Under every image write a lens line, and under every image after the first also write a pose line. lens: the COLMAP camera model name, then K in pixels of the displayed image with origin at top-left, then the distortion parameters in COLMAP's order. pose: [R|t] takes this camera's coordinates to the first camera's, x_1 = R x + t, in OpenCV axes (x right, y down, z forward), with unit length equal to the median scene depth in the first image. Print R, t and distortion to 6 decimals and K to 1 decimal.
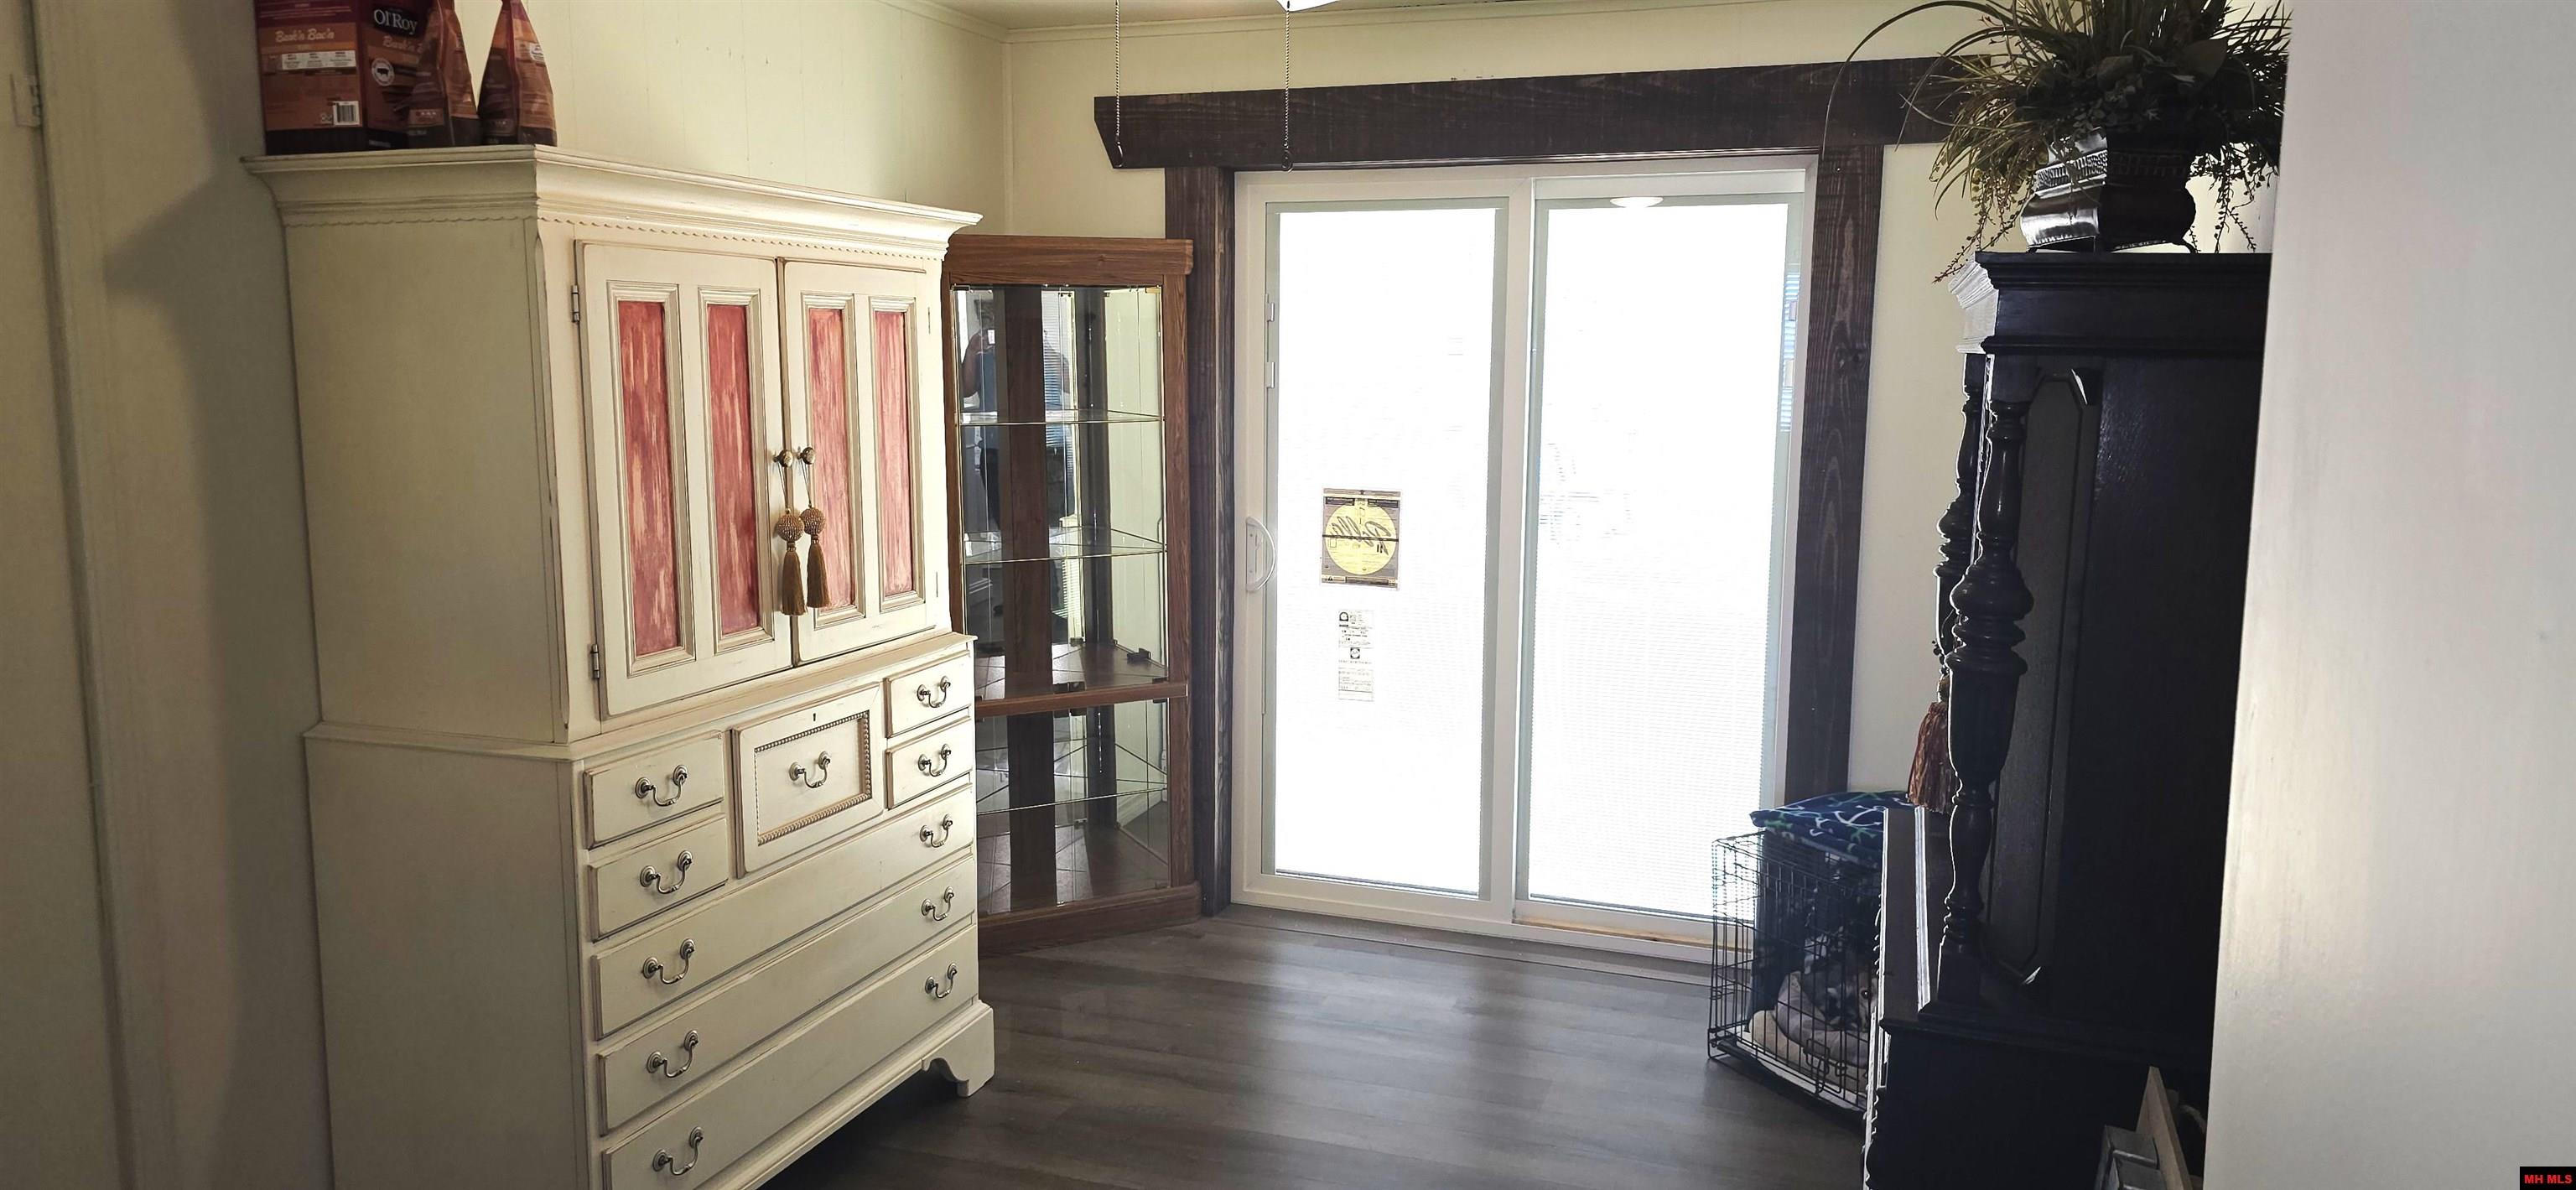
lens RADIAL K [[1722.6, 0, 1290.9], [0, 1722.6, 590.5], [0, 0, 1]] dist [0.068713, -0.074728]
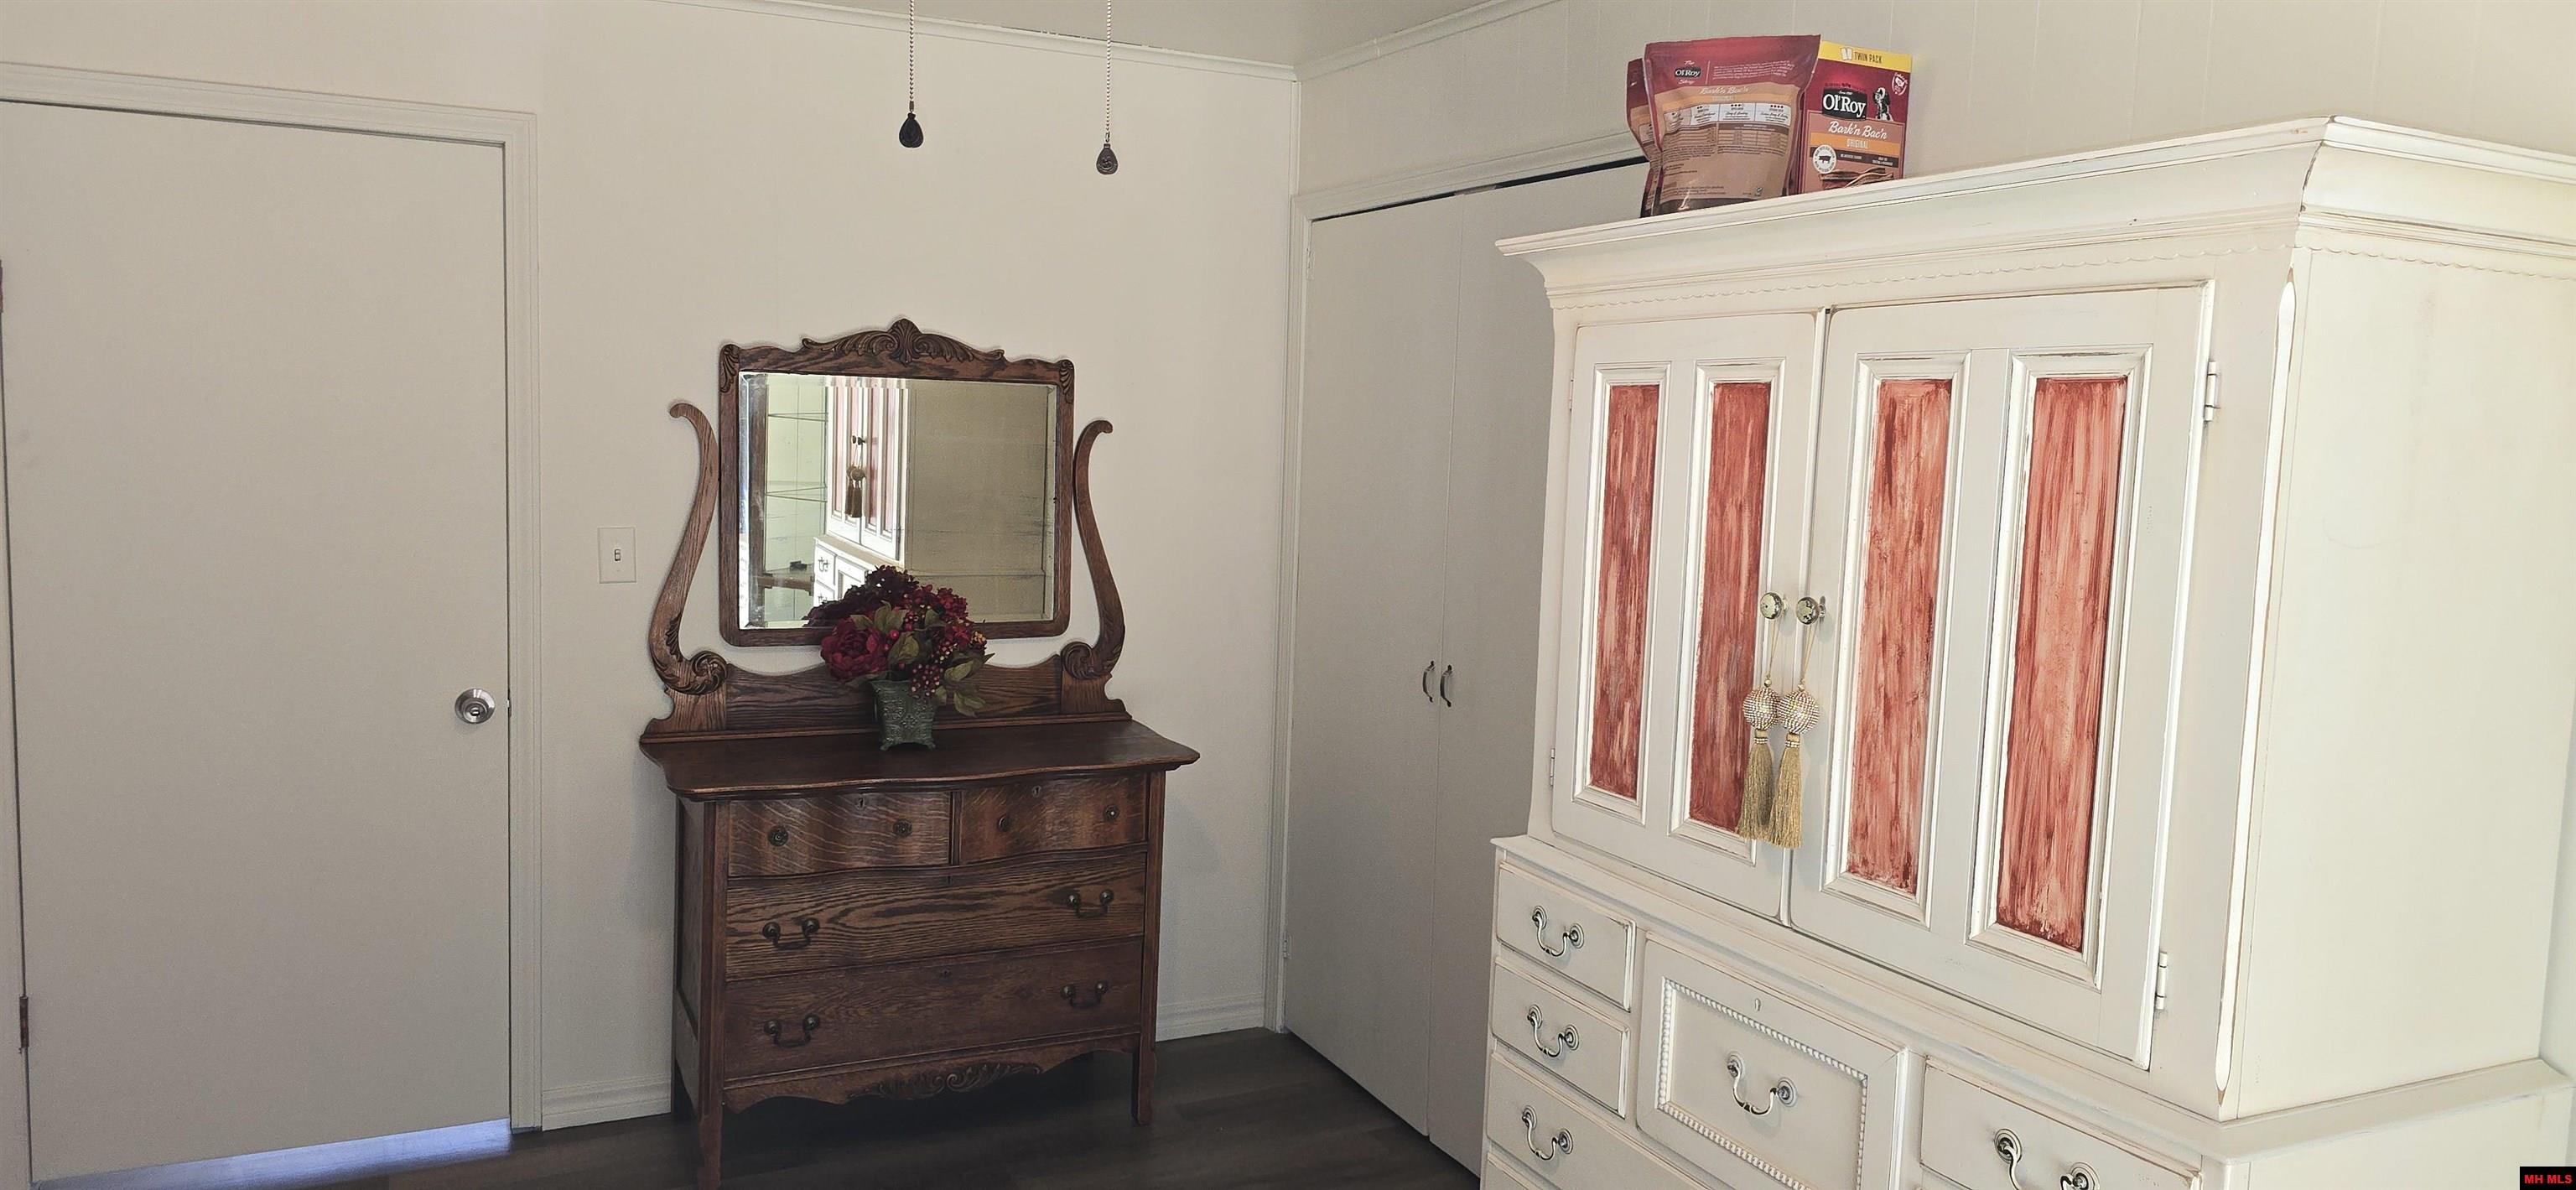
lens RADIAL K [[1722.6, 0, 1293.5], [0, 1722.6, 599.9], [0, 0, 1]] dist [0.068713, -0.074728]
pose [[-0.712751, 0.023325, -0.701029, 0.324189], [-0.150392, 0.971121, 0.185219, -0.181910], [0.685105, 0.237444, -0.688659, 1.389460]]
